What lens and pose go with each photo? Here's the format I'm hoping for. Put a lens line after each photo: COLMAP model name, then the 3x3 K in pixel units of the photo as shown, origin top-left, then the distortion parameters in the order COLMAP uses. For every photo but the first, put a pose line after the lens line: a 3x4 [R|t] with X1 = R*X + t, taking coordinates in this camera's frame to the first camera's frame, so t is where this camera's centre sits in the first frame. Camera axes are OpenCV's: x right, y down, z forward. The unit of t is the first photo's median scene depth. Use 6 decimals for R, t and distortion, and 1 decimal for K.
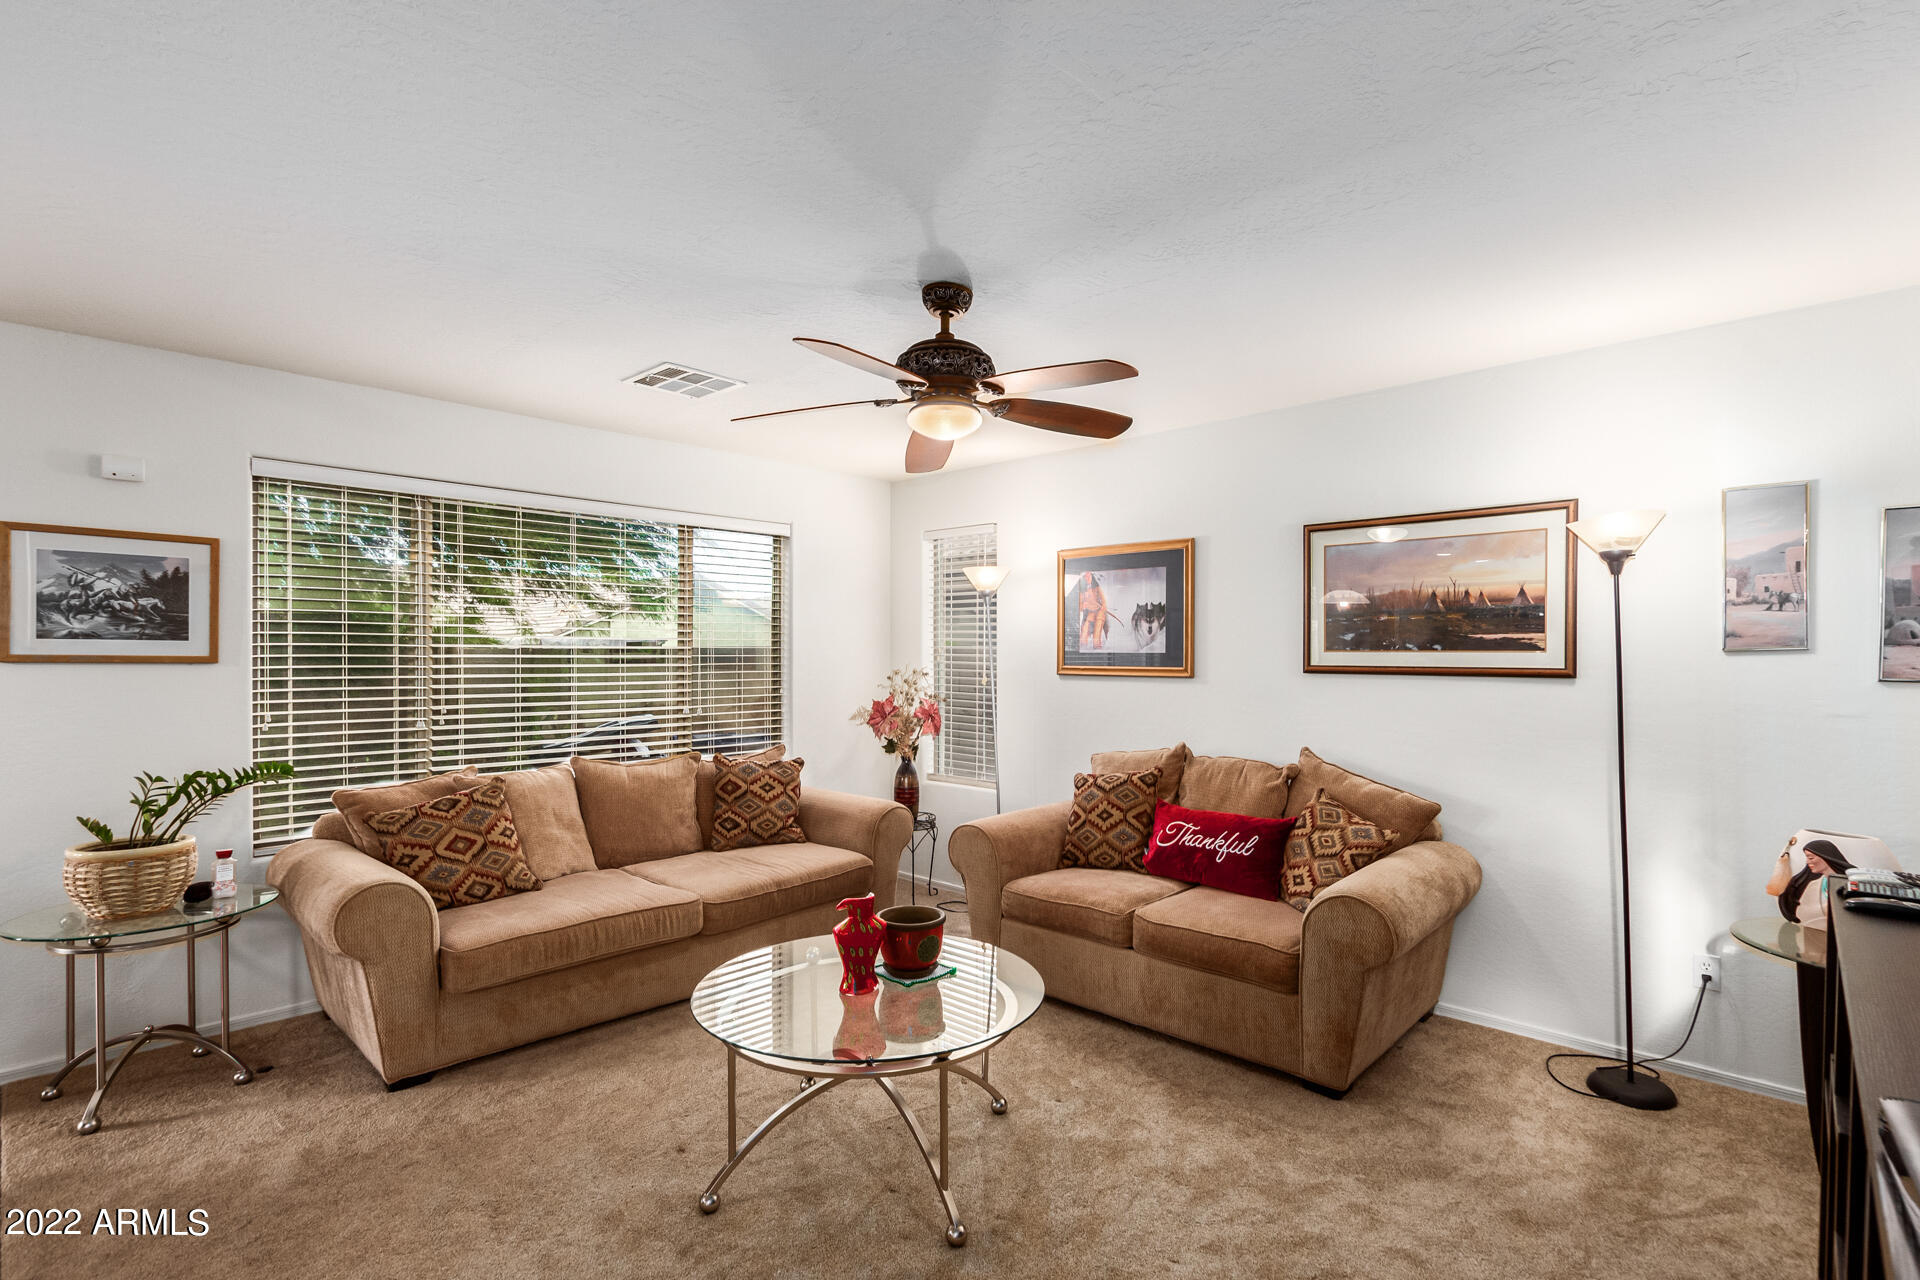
lens RADIAL K [[914.6, 0, 975.7], [0, 914.6, 658.7], [0, 0, 1]] dist [0.003667, 0.000541]
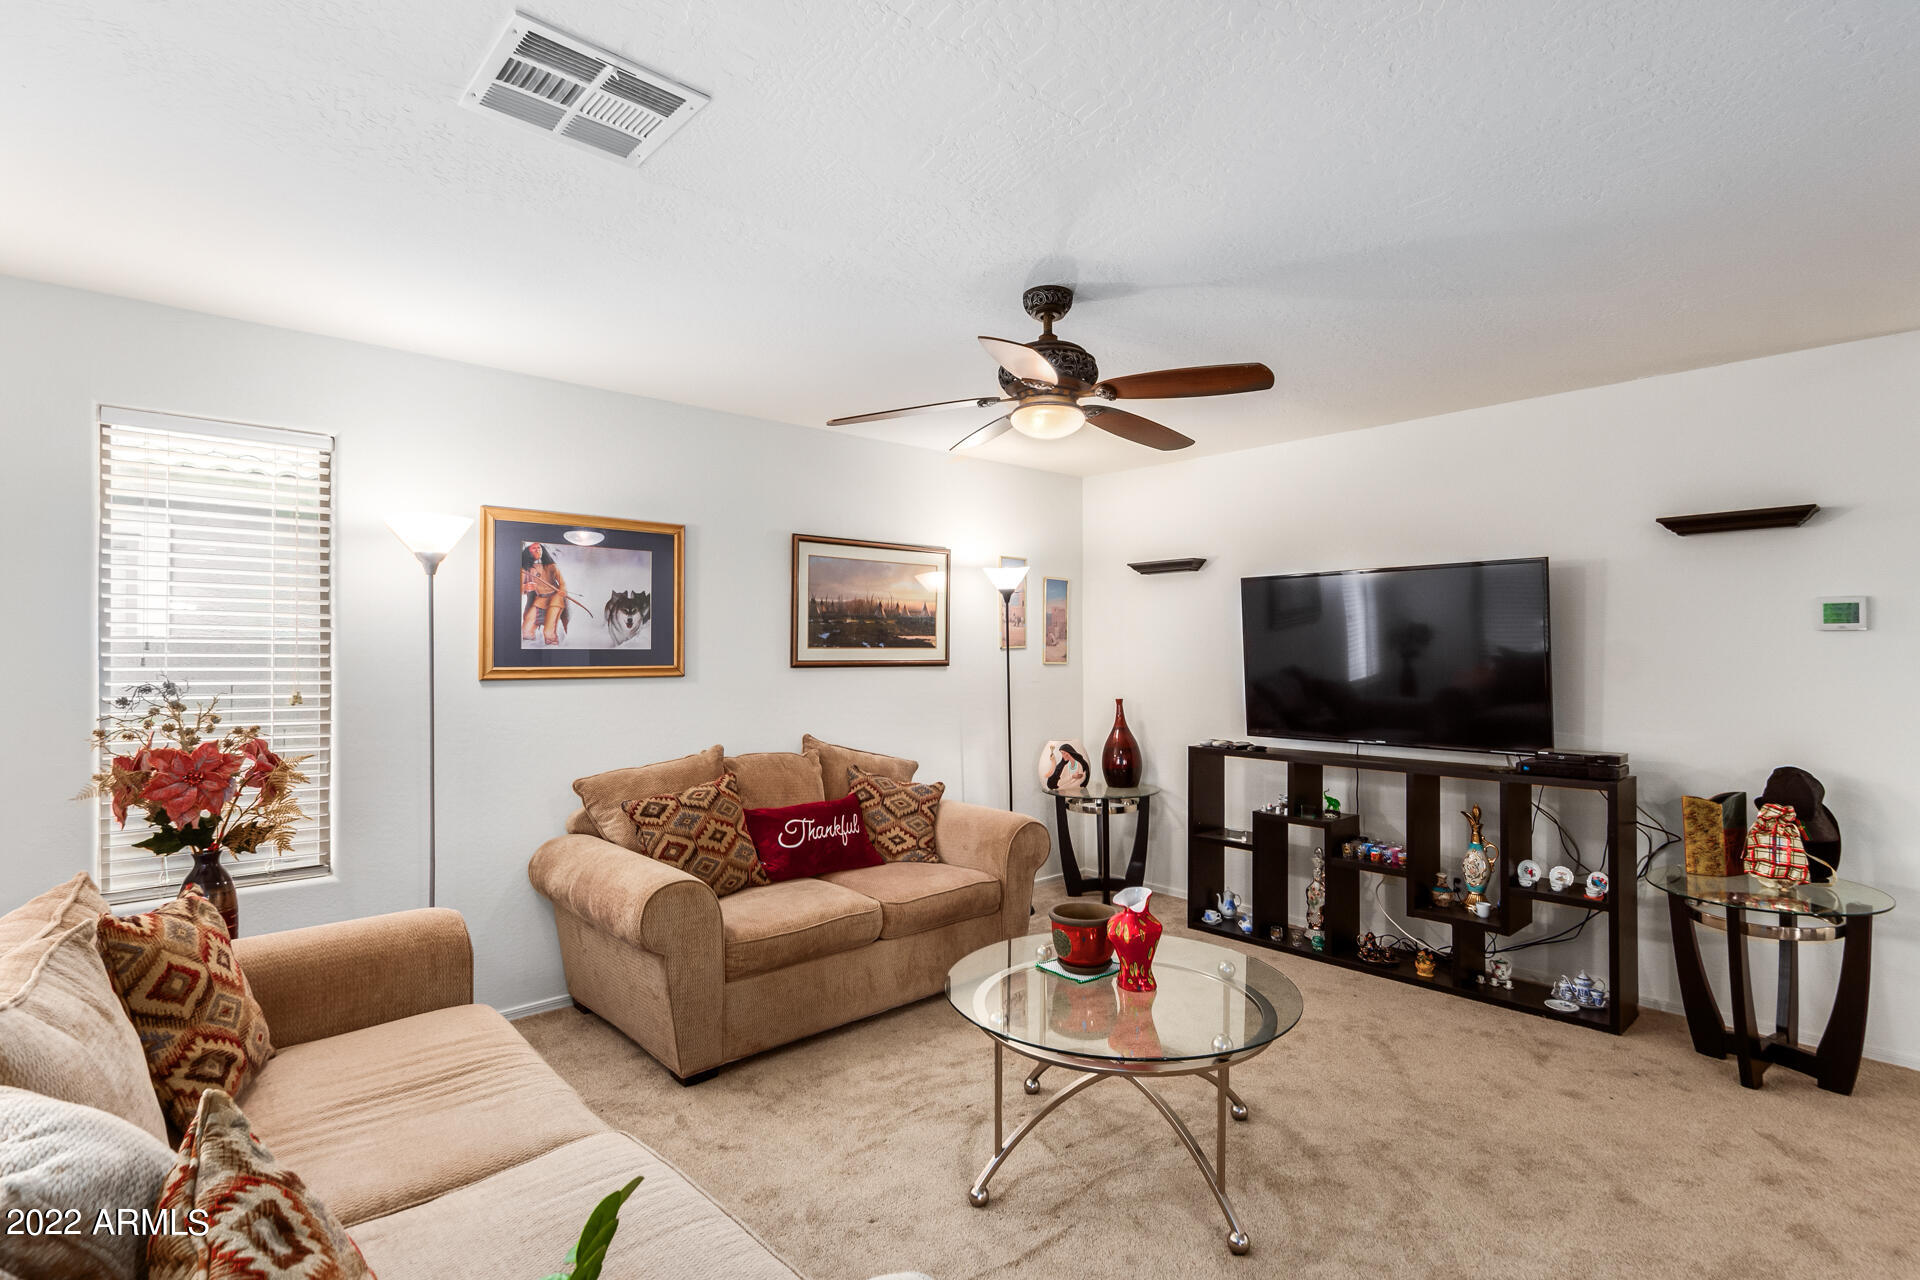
lens RADIAL K [[914.6, 0, 959.7], [0, 914.6, 636.4], [0, 0, 1]] dist [0.003667, 0.000541]
pose [[0.097147, 0.012568, 0.995191, -0.719201], [0.003439, 0.999910, -0.012963, -0.006990], [-0.995264, 0.004682, 0.097095, 0.692208]]
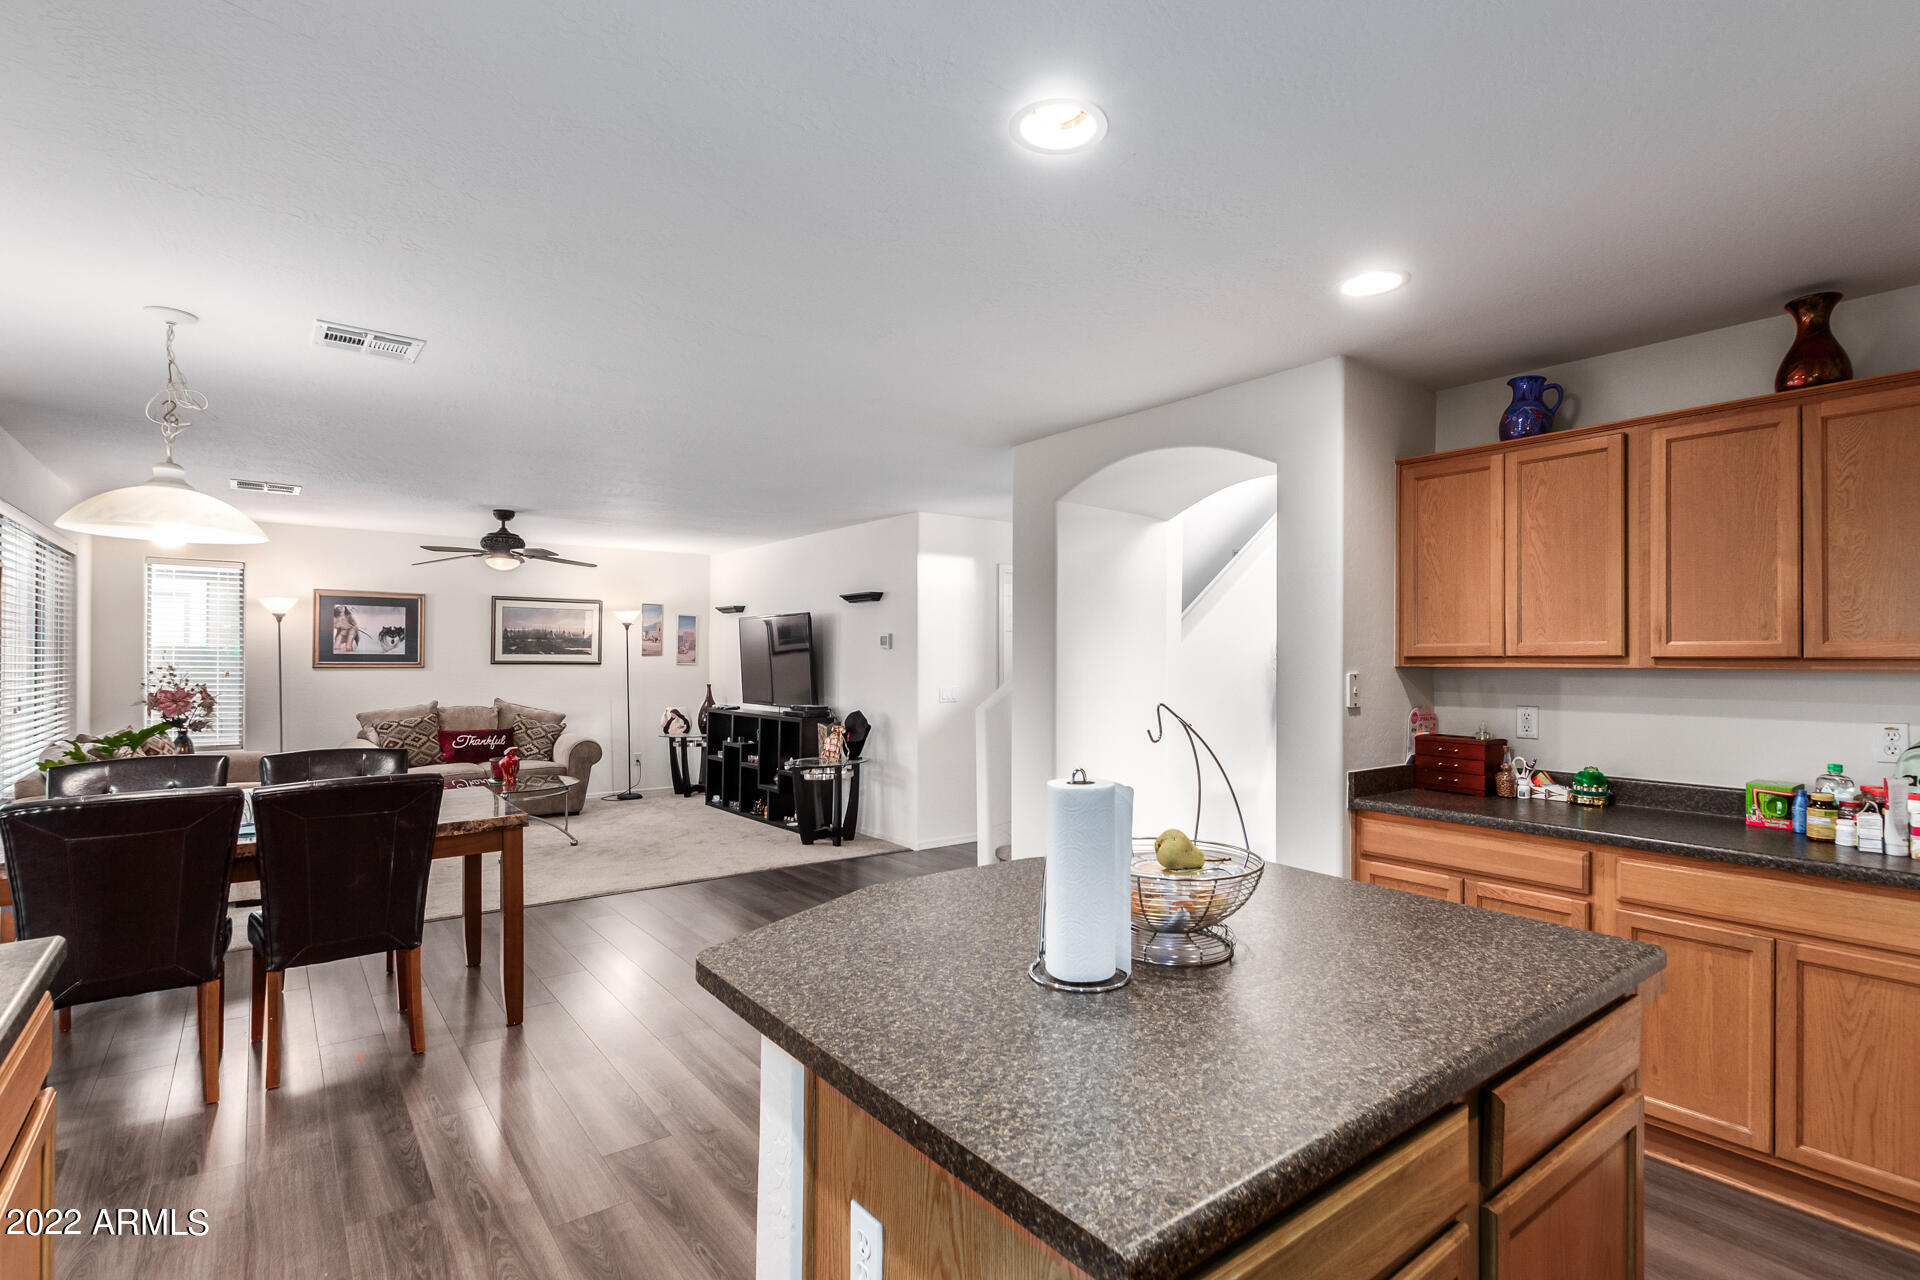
lens RADIAL K [[914.6, 0, 969.3], [0, 914.6, 652.4], [0, 0, 1]] dist [0.003667, 0.000541]
pose [[0.167450, 0.004963, 0.985868, -1.584414], [-0.002855, 0.999986, -0.004550, -0.005617], [-0.985876, -0.002053, 0.167462, -0.475220]]
